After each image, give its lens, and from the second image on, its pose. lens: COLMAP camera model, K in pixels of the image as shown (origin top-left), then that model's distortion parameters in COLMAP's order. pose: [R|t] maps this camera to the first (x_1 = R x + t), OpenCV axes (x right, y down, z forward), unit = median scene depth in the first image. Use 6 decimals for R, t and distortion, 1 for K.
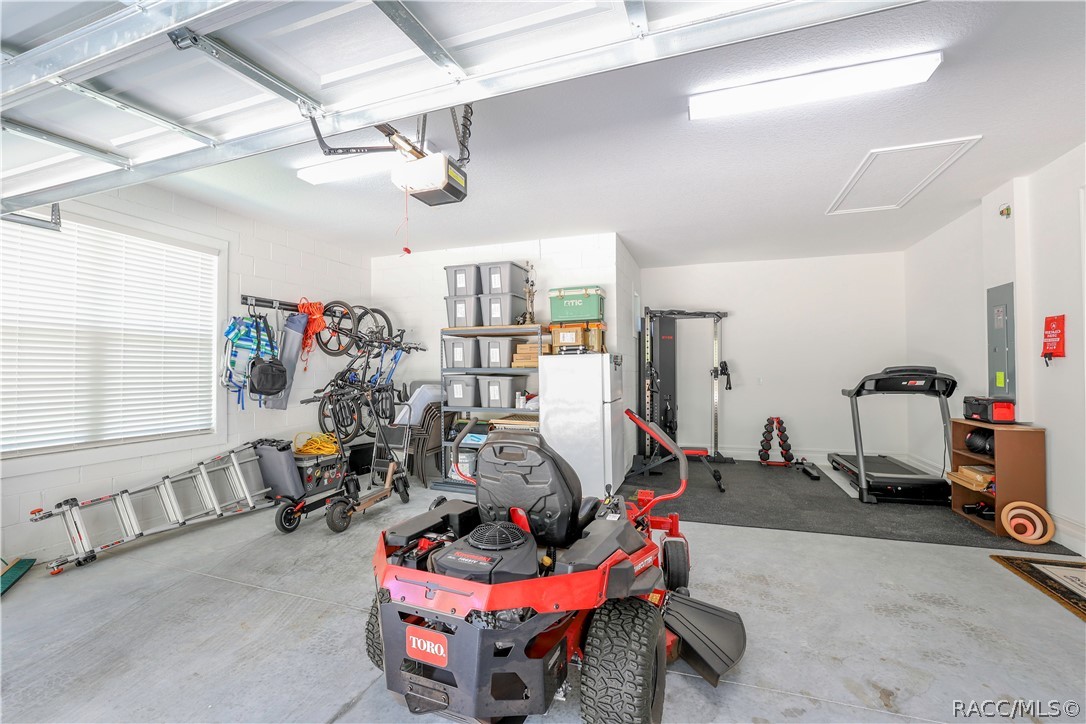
lens RADIAL K [[472.5, 0, 544.2], [0, 472.5, 365.4], [0, 0, 1]] dist [-0.041216, 0.015524]
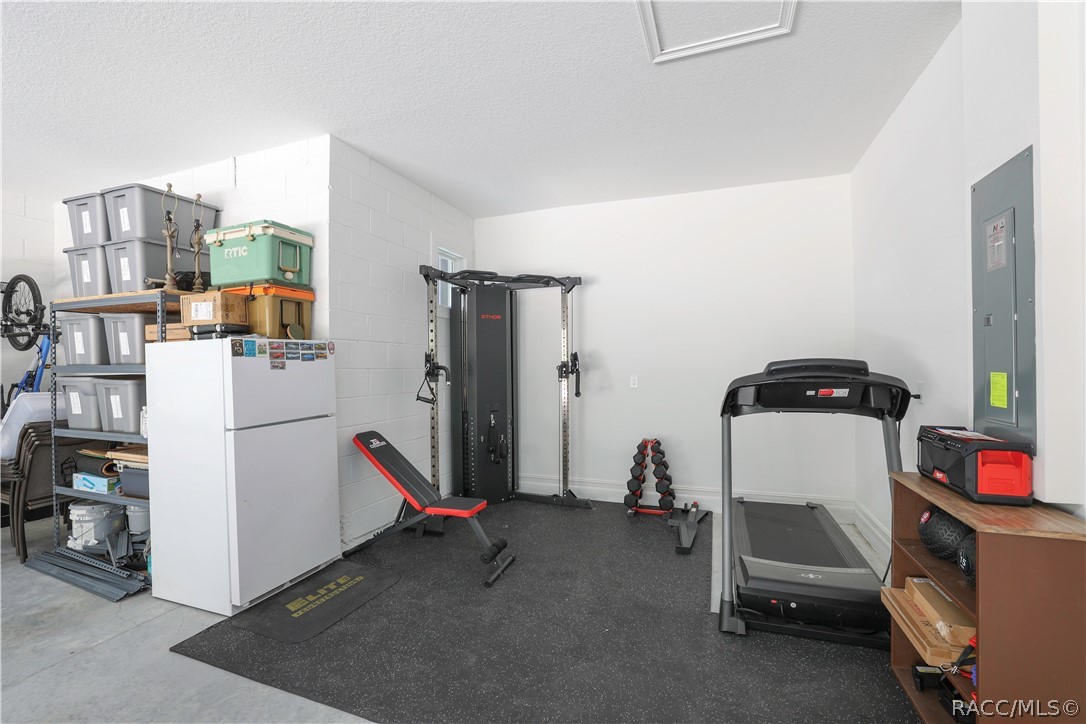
lens RADIAL K [[472.5, 0, 541.2], [0, 472.5, 366.1], [0, 0, 1]] dist [-0.041216, 0.015524]
pose [[0.999790, -0.003874, -0.020099, 0.478700], [0.004151, 0.999896, 0.013793, 0.000870], [0.020044, -0.013874, 0.999703, 0.470832]]
